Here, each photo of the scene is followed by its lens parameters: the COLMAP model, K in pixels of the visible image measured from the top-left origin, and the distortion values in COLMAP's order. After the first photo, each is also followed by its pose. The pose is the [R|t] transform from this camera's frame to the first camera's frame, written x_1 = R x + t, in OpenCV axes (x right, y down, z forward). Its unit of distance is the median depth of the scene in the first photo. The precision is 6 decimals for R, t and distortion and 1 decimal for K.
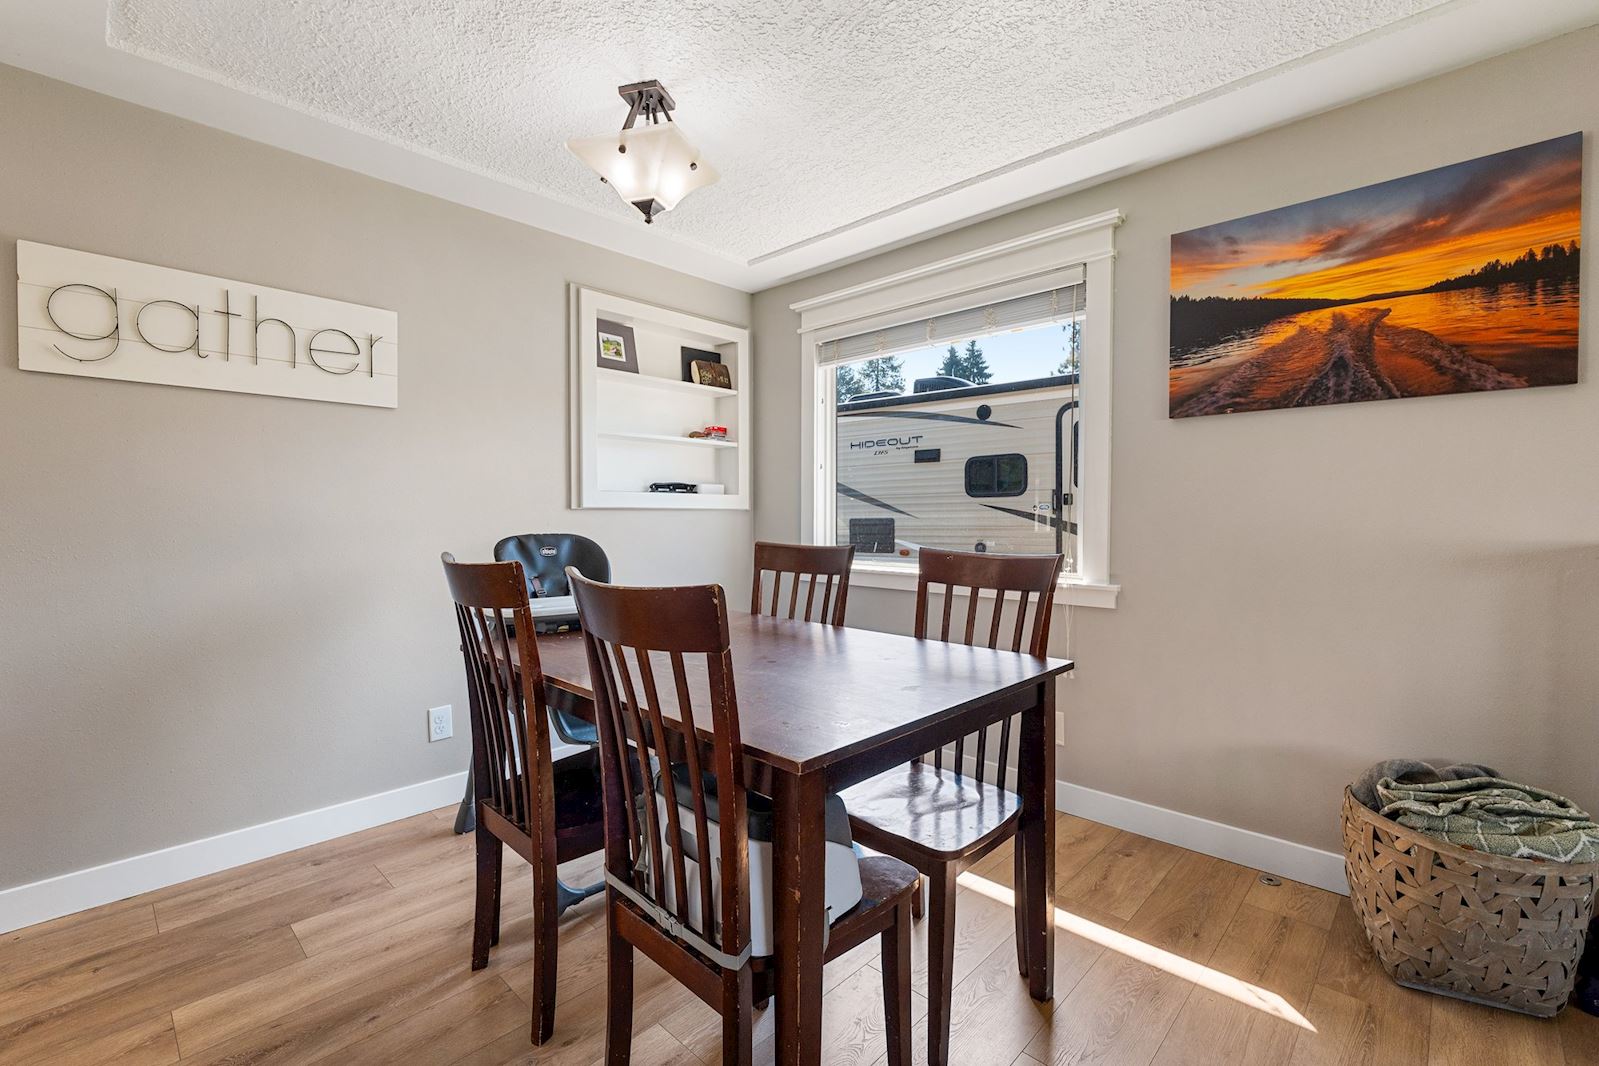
lens RADIAL K [[692.5, 0, 811.0], [0, 692.5, 529.9], [0, 0, 1]] dist [-0.002025, -0.000106]
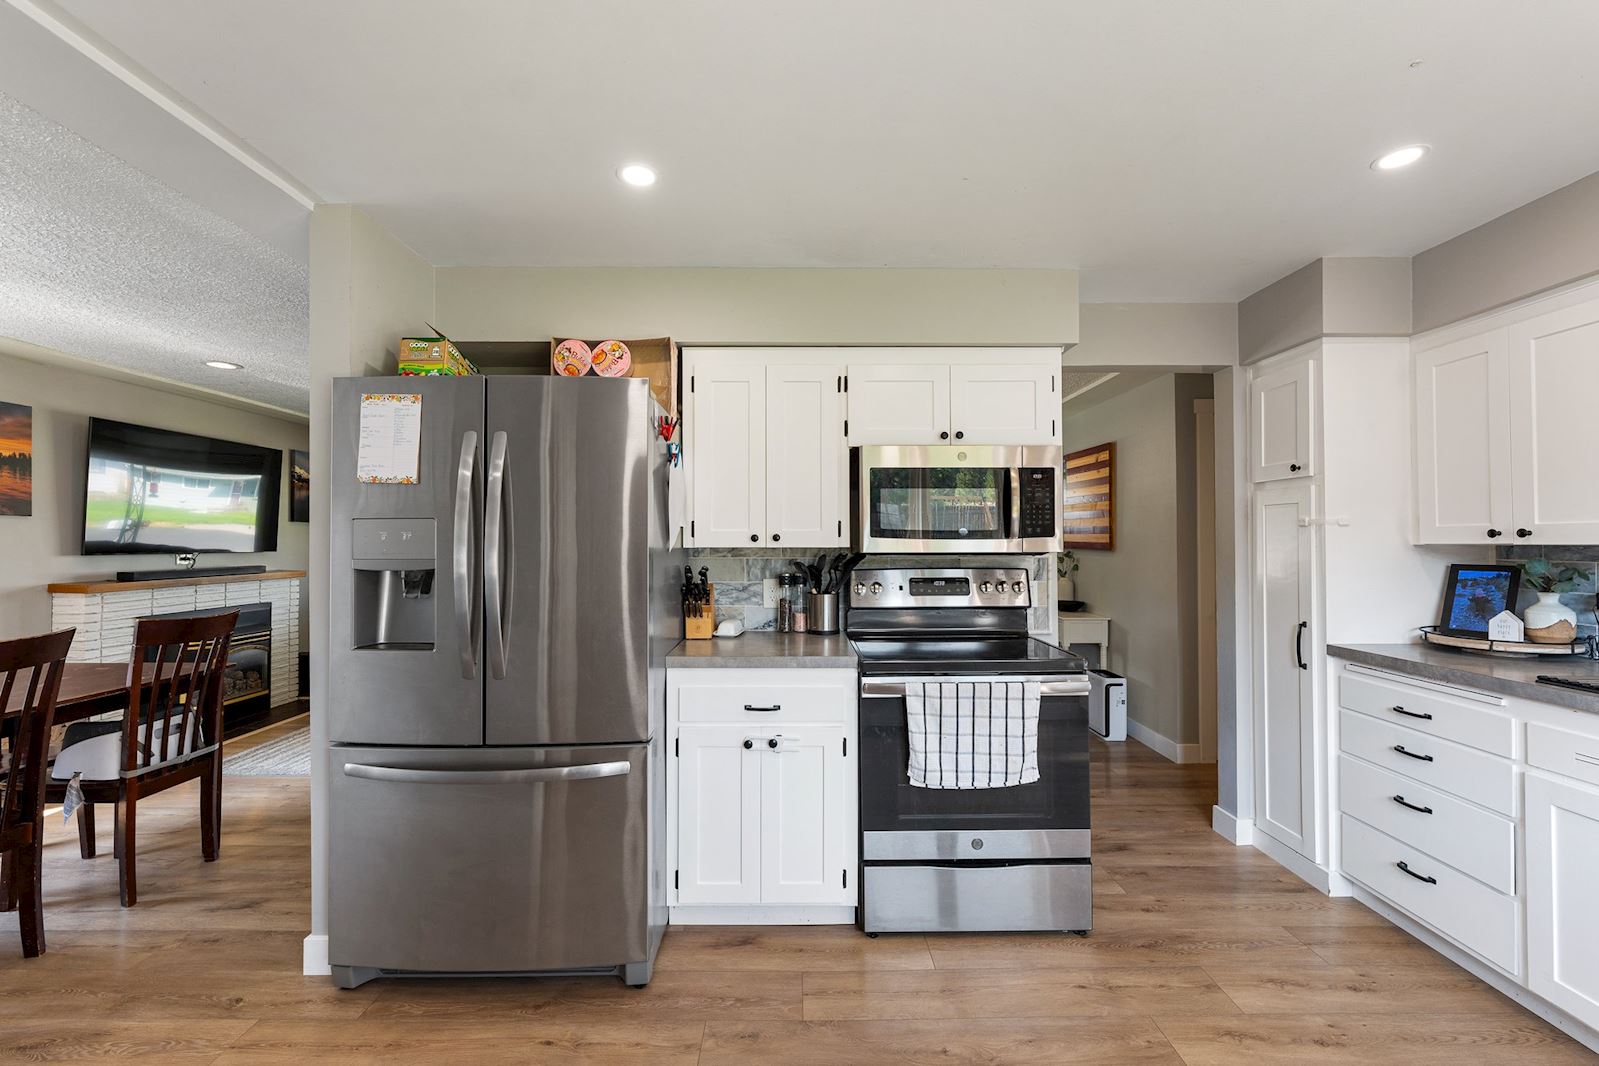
lens RADIAL K [[692.5, 0, 804.6], [0, 692.5, 529.6], [0, 0, 1]] dist [-0.002025, -0.000106]
pose [[-0.680641, 0.013798, 0.732487, -1.769195], [0.019362, 0.999812, -0.000842, -0.088804], [-0.732362, 0.013609, -0.680780, 0.522031]]
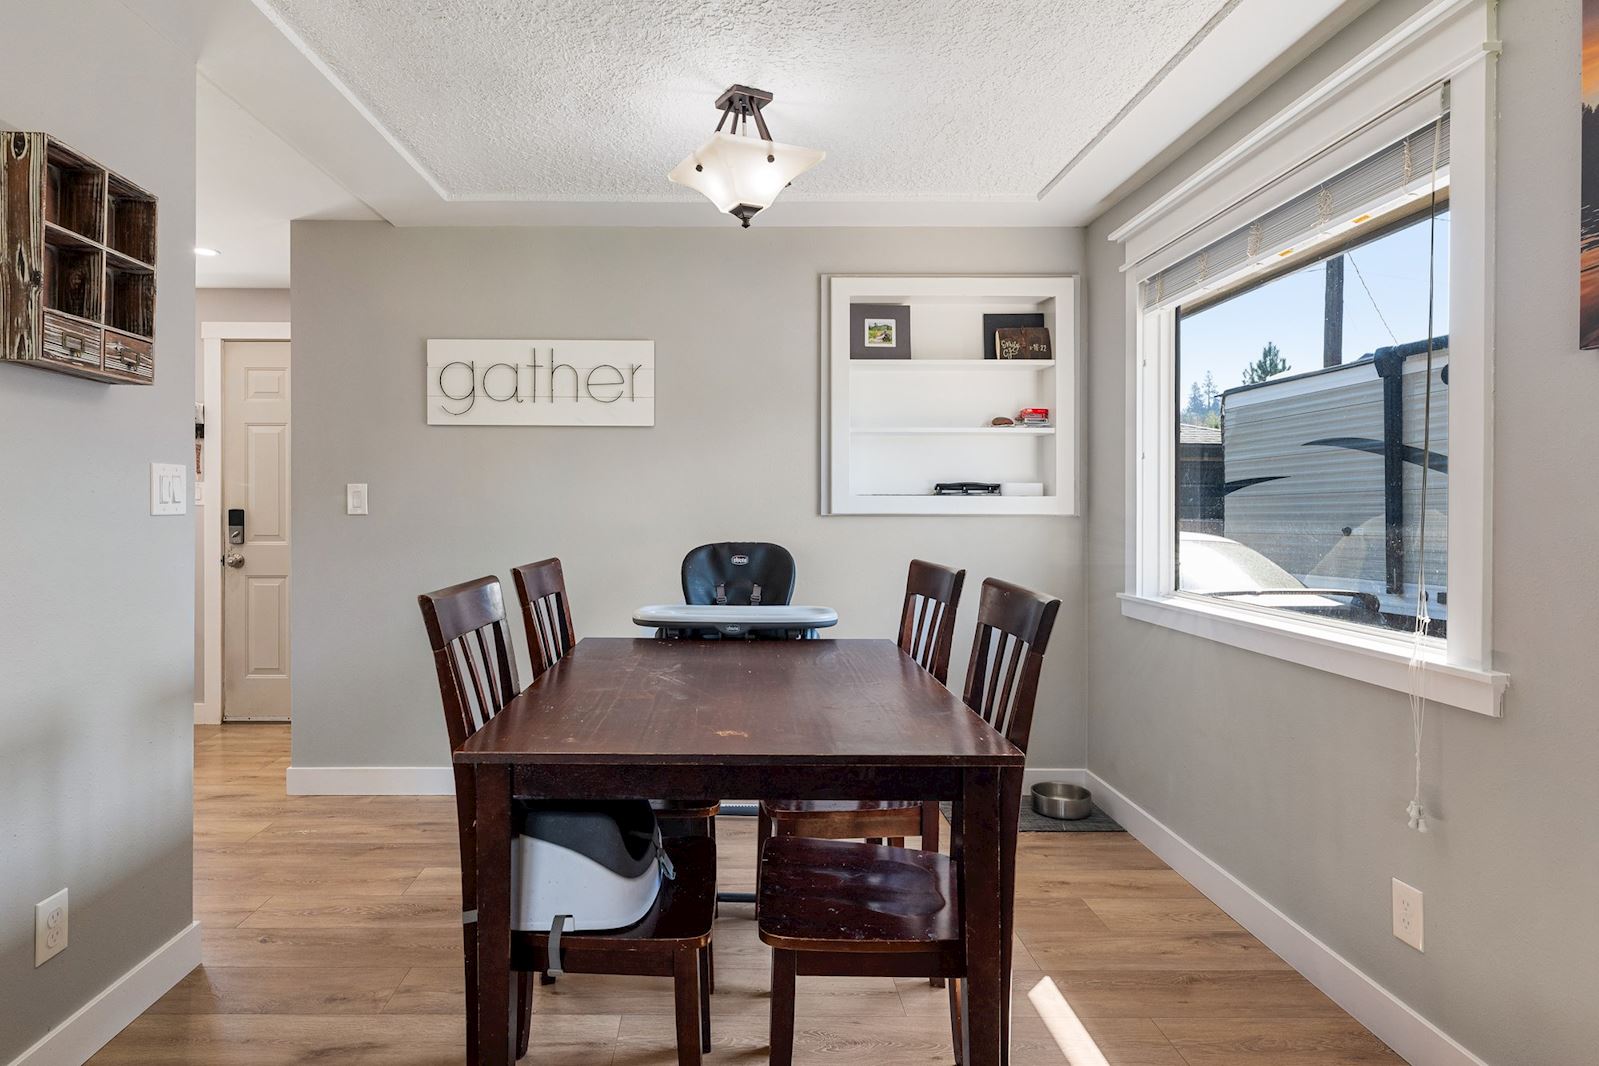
lens RADIAL K [[926.1, 0, 789.9], [0, 926.1, 515.4], [0, 0, 1]] dist [0.005241, -0.000811]
pose [[0.687693, 0.009851, -0.725934, 0.648857], [-0.019453, 0.999799, -0.004861, -0.028894], [0.725741, 0.017465, 0.687747, 0.134396]]
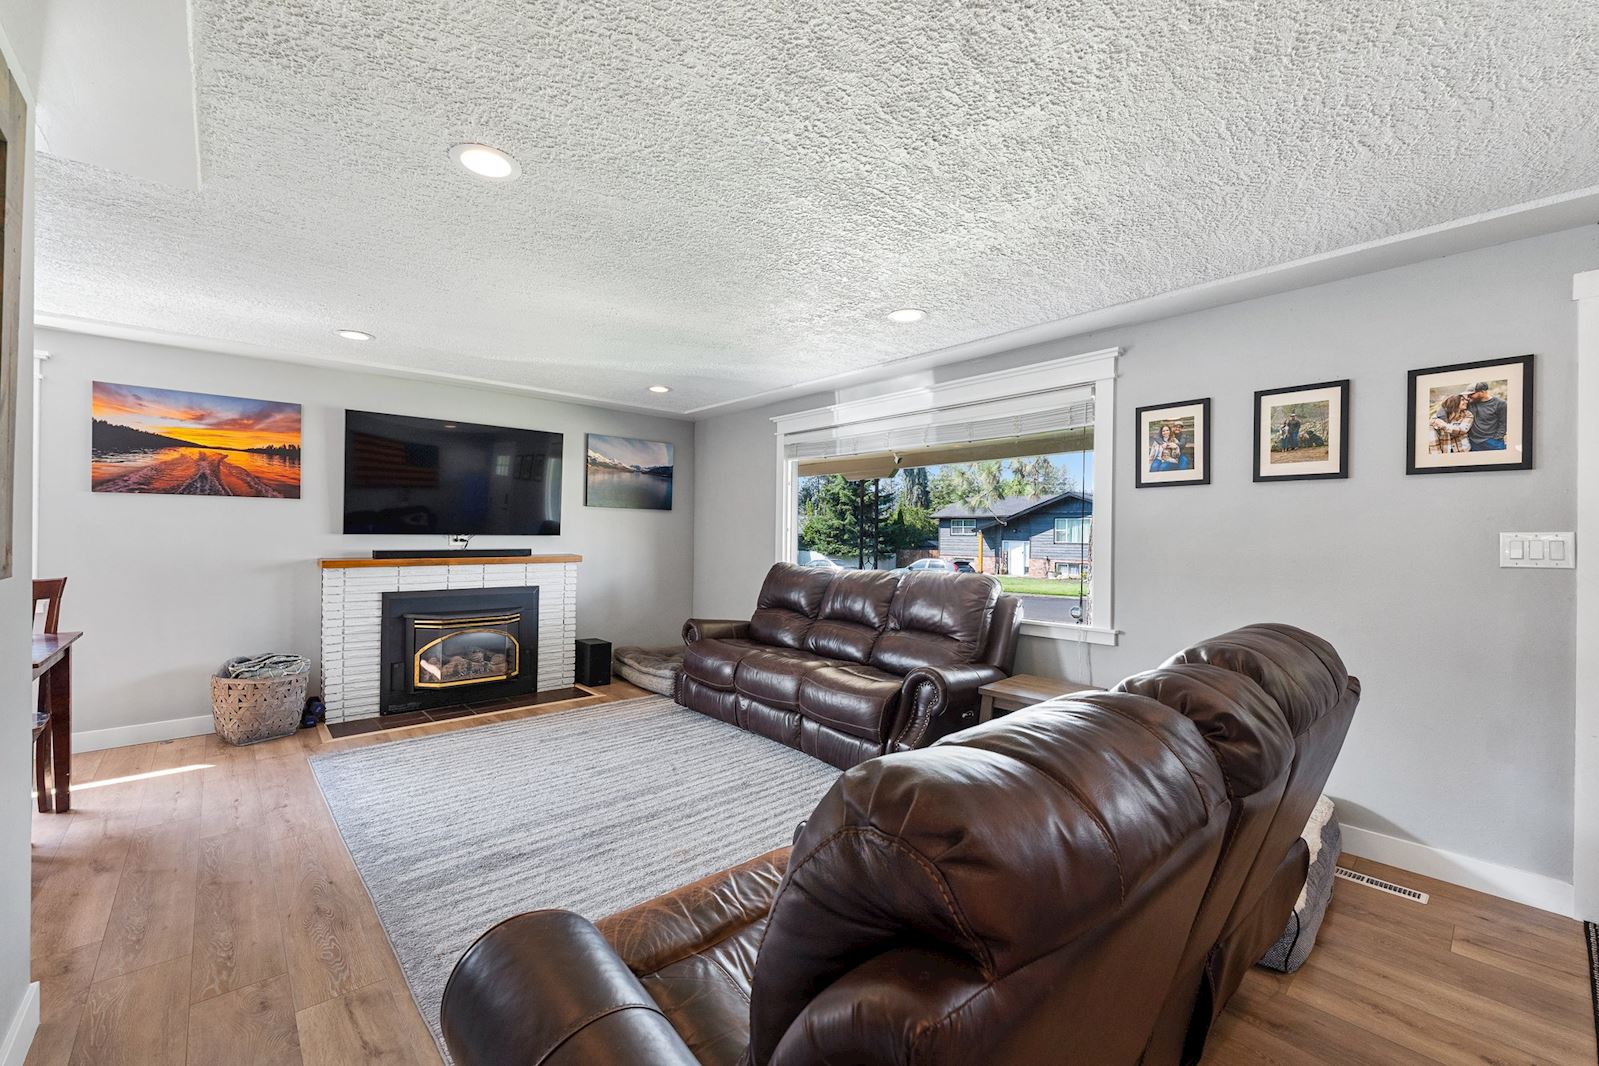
lens RADIAL K [[661.2, 0, 800.1], [0, 661.2, 531.7], [0, 0, 1]] dist [-0.001551, 0.000165]
pose [[0.089037, 0.007485, 0.996000, -0.942753], [0.015603, 0.999839, -0.008908, -0.027145], [-0.995906, 0.016333, 0.088906, -0.859531]]
